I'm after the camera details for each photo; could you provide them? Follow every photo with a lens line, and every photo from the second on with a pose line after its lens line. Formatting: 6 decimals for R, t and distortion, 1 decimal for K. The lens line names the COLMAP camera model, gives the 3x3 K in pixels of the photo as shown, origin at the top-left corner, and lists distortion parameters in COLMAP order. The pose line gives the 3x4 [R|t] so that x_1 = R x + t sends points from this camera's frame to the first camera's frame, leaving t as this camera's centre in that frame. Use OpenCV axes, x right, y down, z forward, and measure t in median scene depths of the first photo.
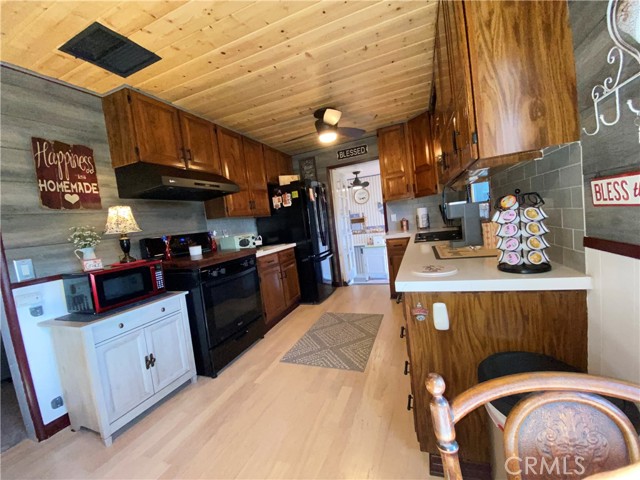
lens RADIAL K [[256.3, 0, 318.1], [0, 256.3, 241.6], [0, 0, 1]] dist [0.002901, -0.006693]
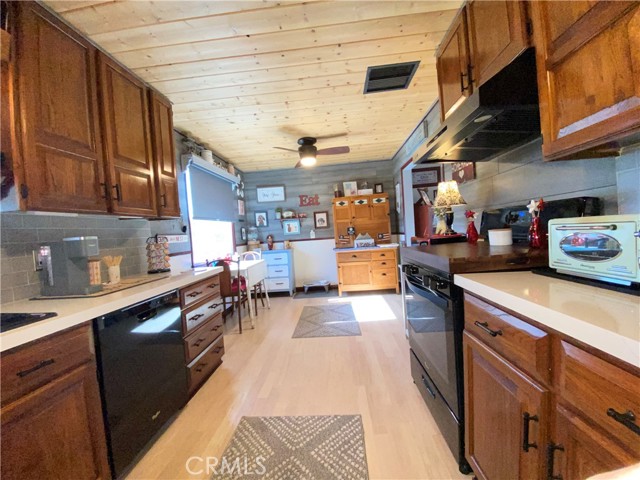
lens RADIAL K [[256.3, 0, 317.6], [0, 256.3, 236.6], [0, 0, 1]] dist [0.002901, -0.006693]
pose [[-0.937112, 0.176278, -0.301244, 0.095426], [0.144269, 0.981539, 0.125569, -0.137733], [0.317818, 0.074212, -0.945243, 1.796835]]
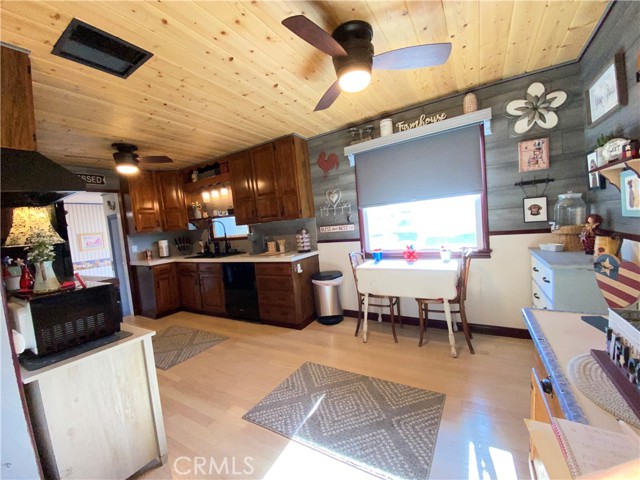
lens RADIAL K [[256.3, 0, 320.7], [0, 256.3, 240.5], [0, 0, 1]] dist [0.002901, -0.006693]
pose [[0.168812, 0.042360, 0.984738, -1.260639], [0.143939, 0.987306, -0.067146, 0.110251], [-0.975082, 0.153077, 0.160572, 0.124093]]
